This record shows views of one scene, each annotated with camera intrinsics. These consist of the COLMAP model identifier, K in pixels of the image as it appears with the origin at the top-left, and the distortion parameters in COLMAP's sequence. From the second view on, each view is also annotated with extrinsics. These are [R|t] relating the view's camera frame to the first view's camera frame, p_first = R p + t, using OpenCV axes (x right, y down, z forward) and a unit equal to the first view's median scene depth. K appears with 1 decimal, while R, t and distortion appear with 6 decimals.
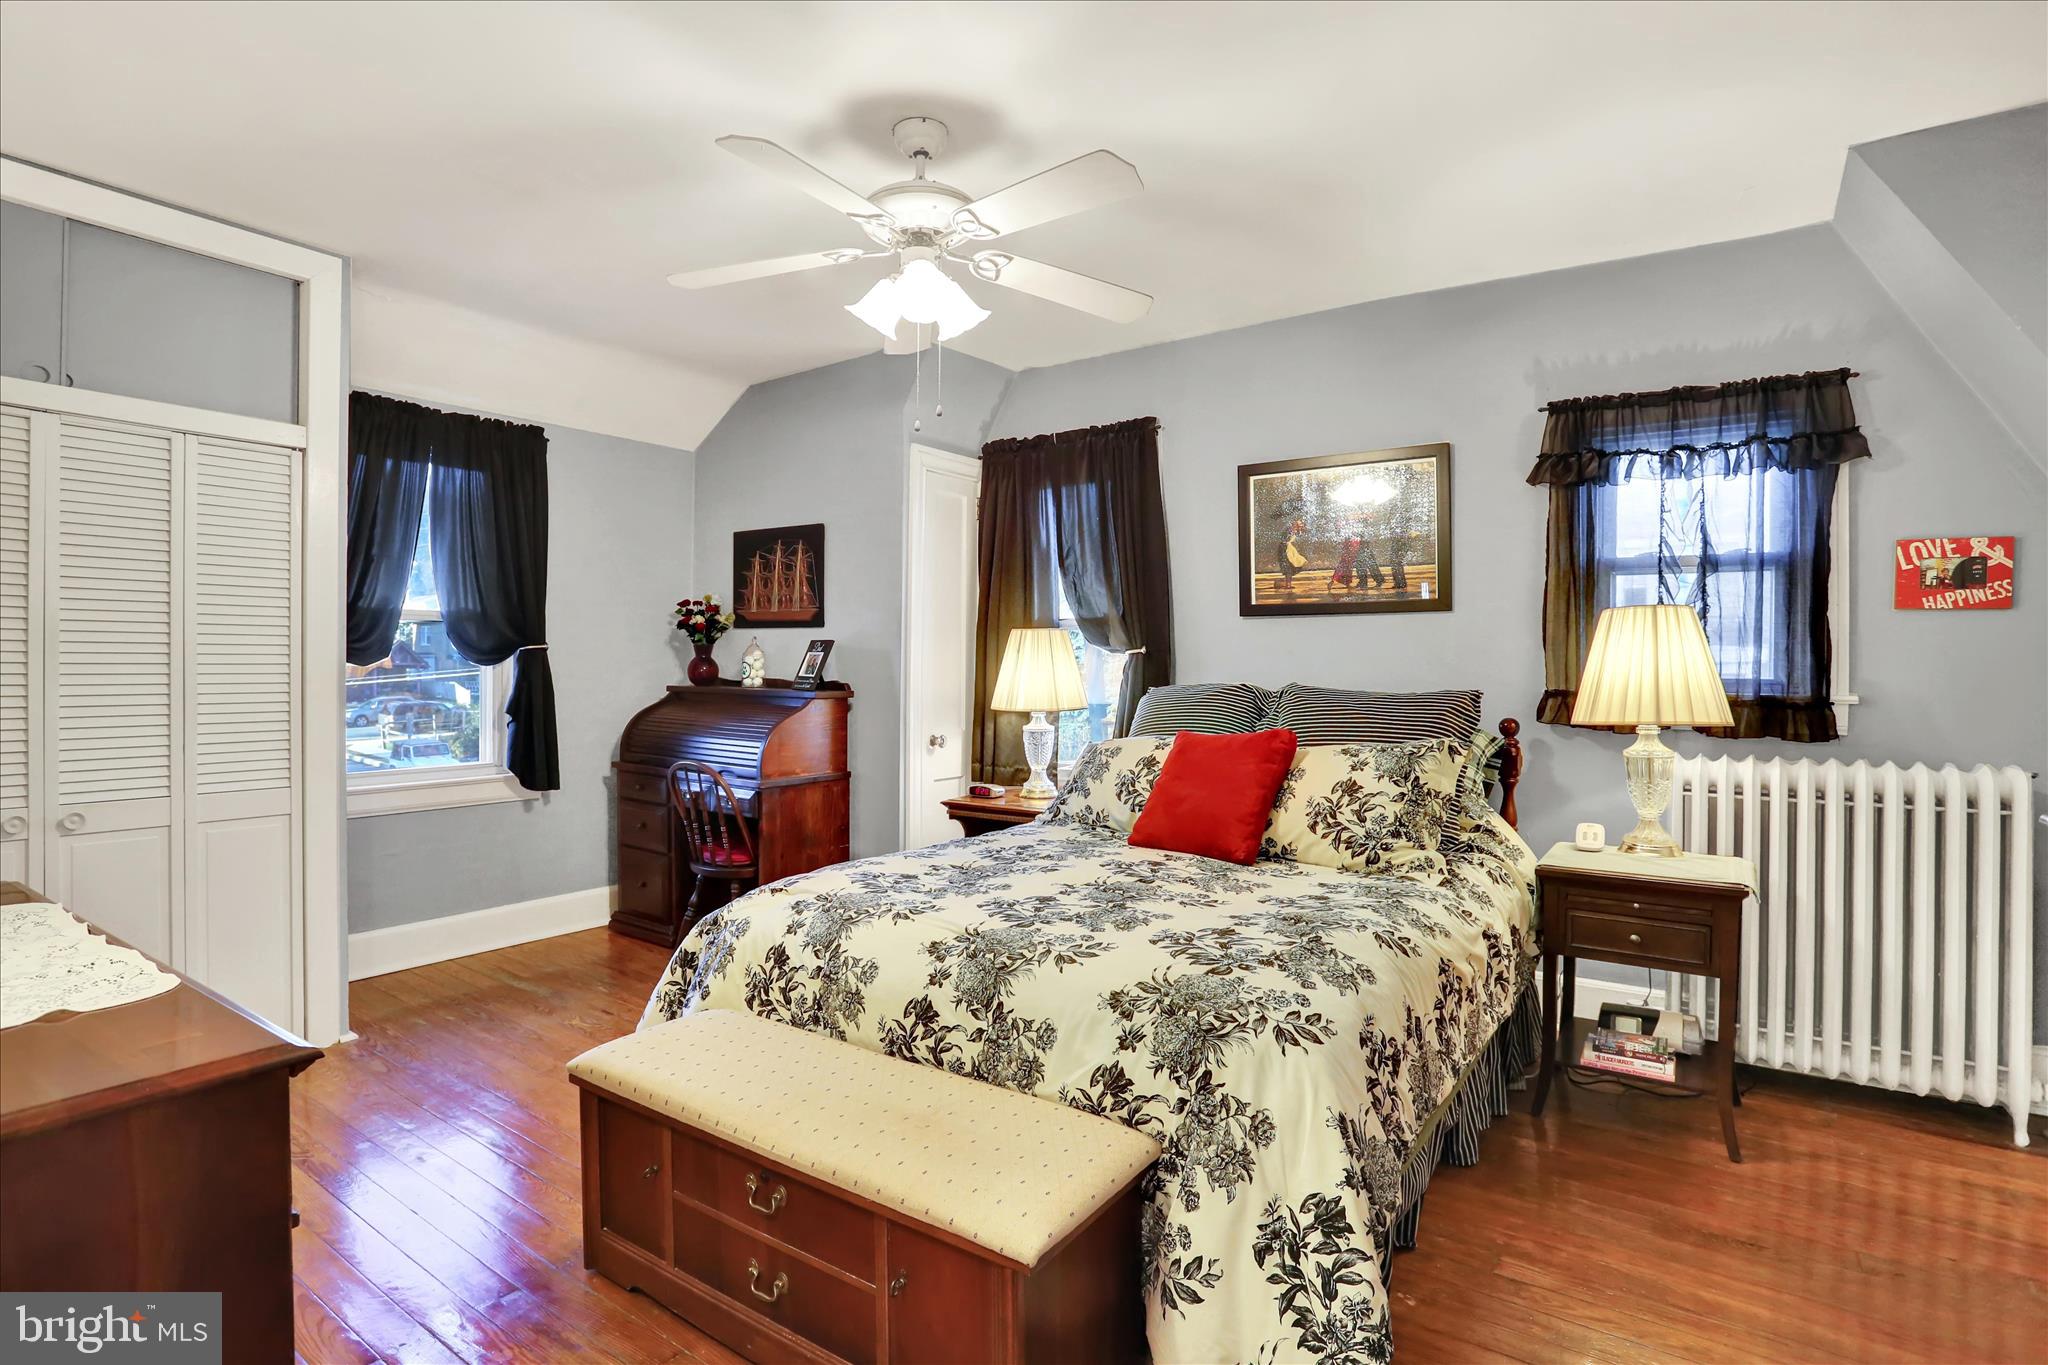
lens RADIAL K [[1029.7, 0, 1024.3], [0, 1029.7, 646.1], [0, 0, 1]] dist [-0.041449, 0.042166]
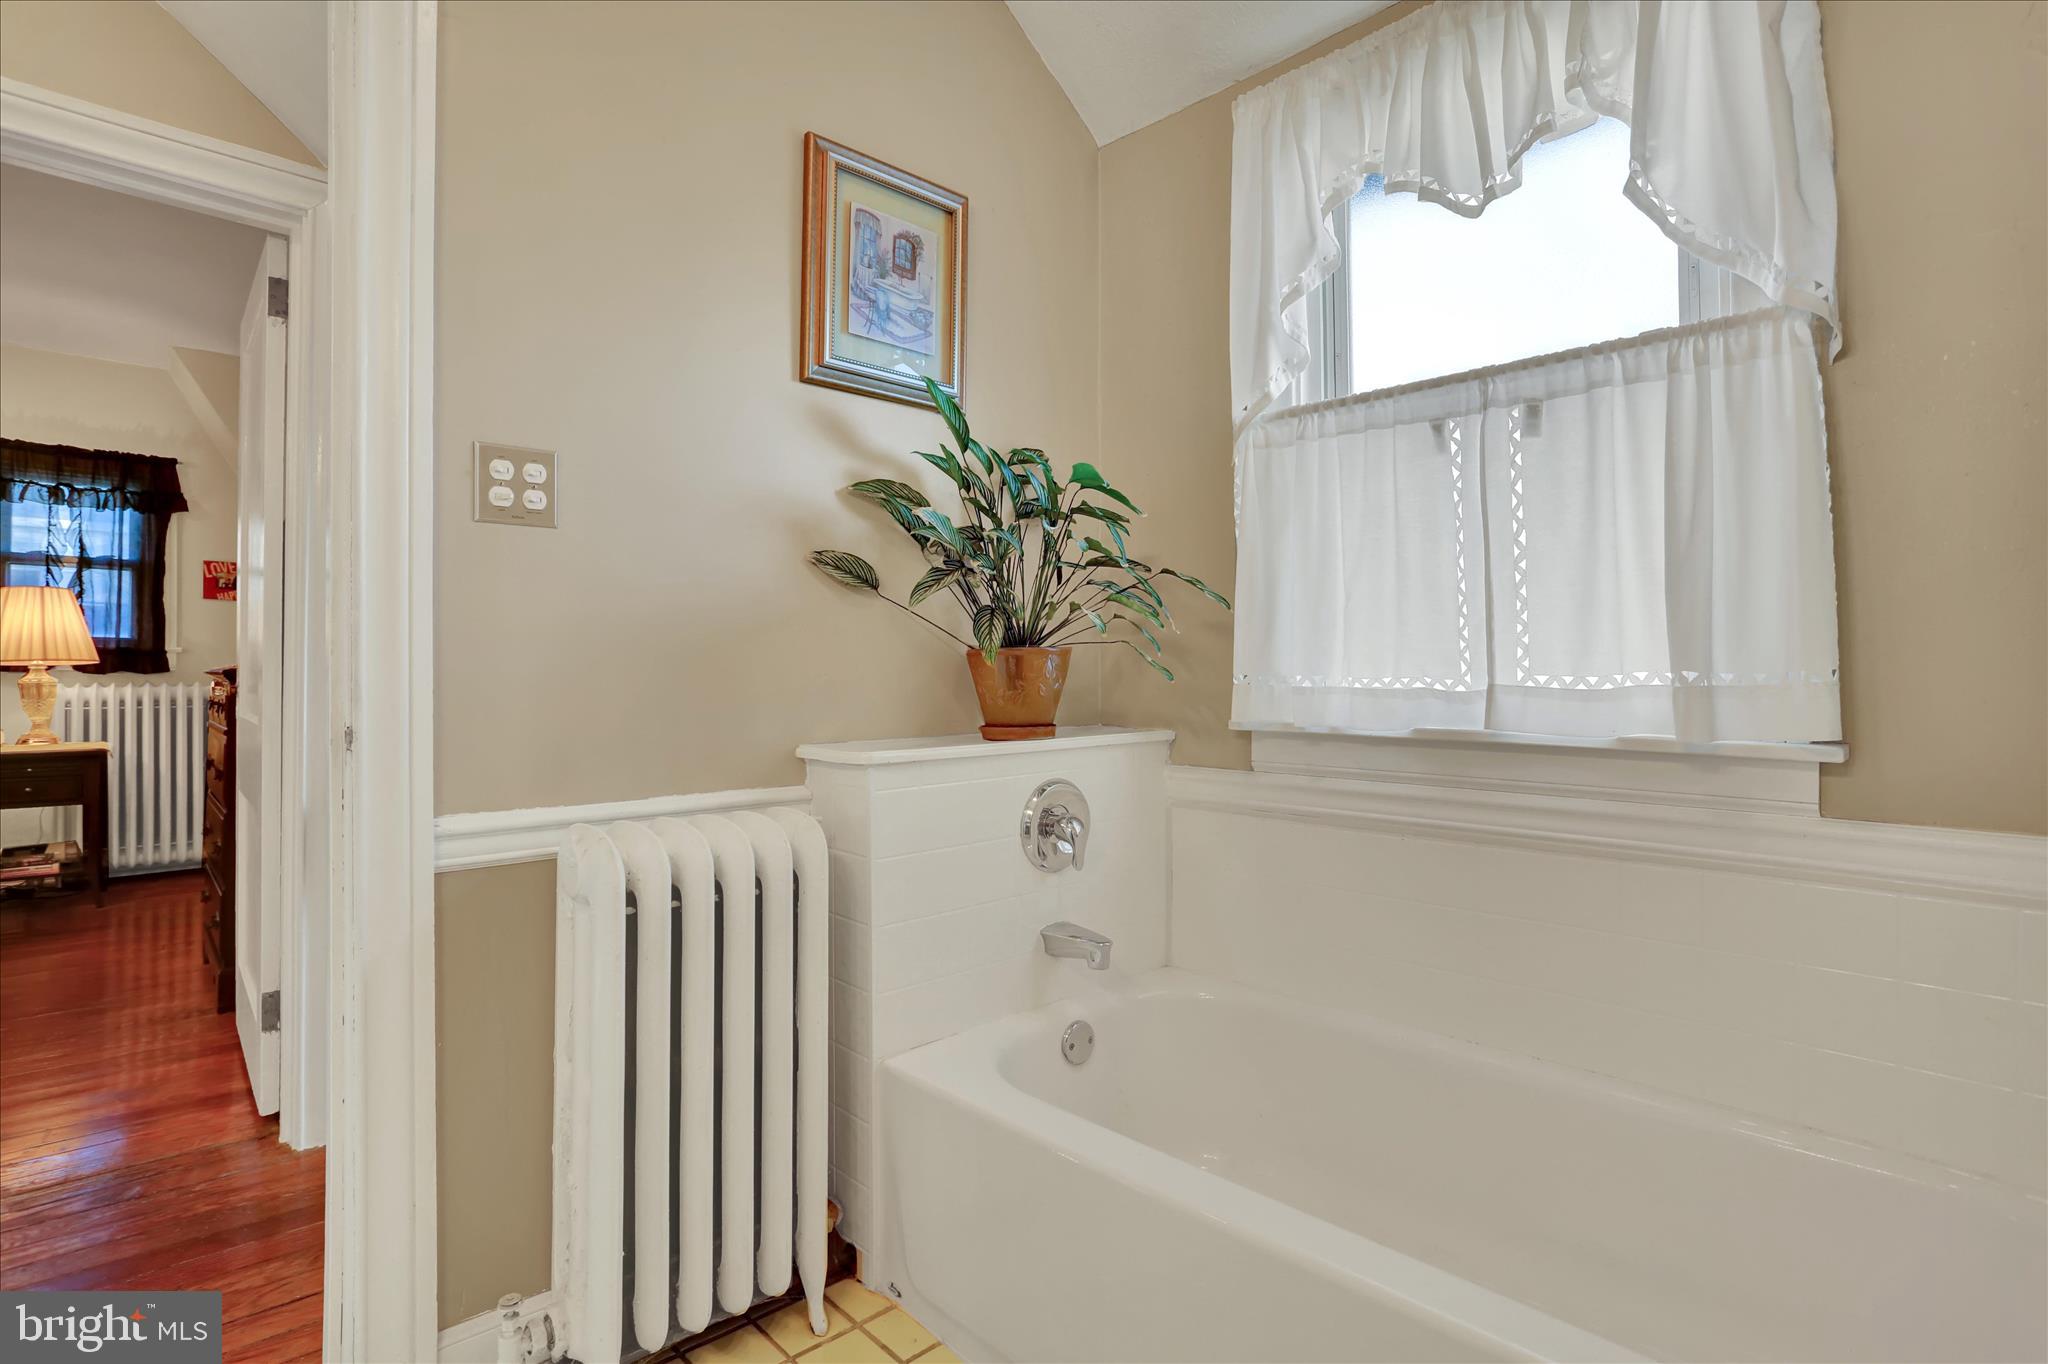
lens RADIAL K [[1008.7, 0, 1027.7], [0, 1008.7, 666.8], [0, 0, 1]] dist [-0.077939, 0.038704]
pose [[0.198584, 0.002572, 0.980081, -0.516760], [-0.005456, 0.999984, -0.001519, 0.076506], [-0.980069, -0.005046, 0.198595, -0.741567]]
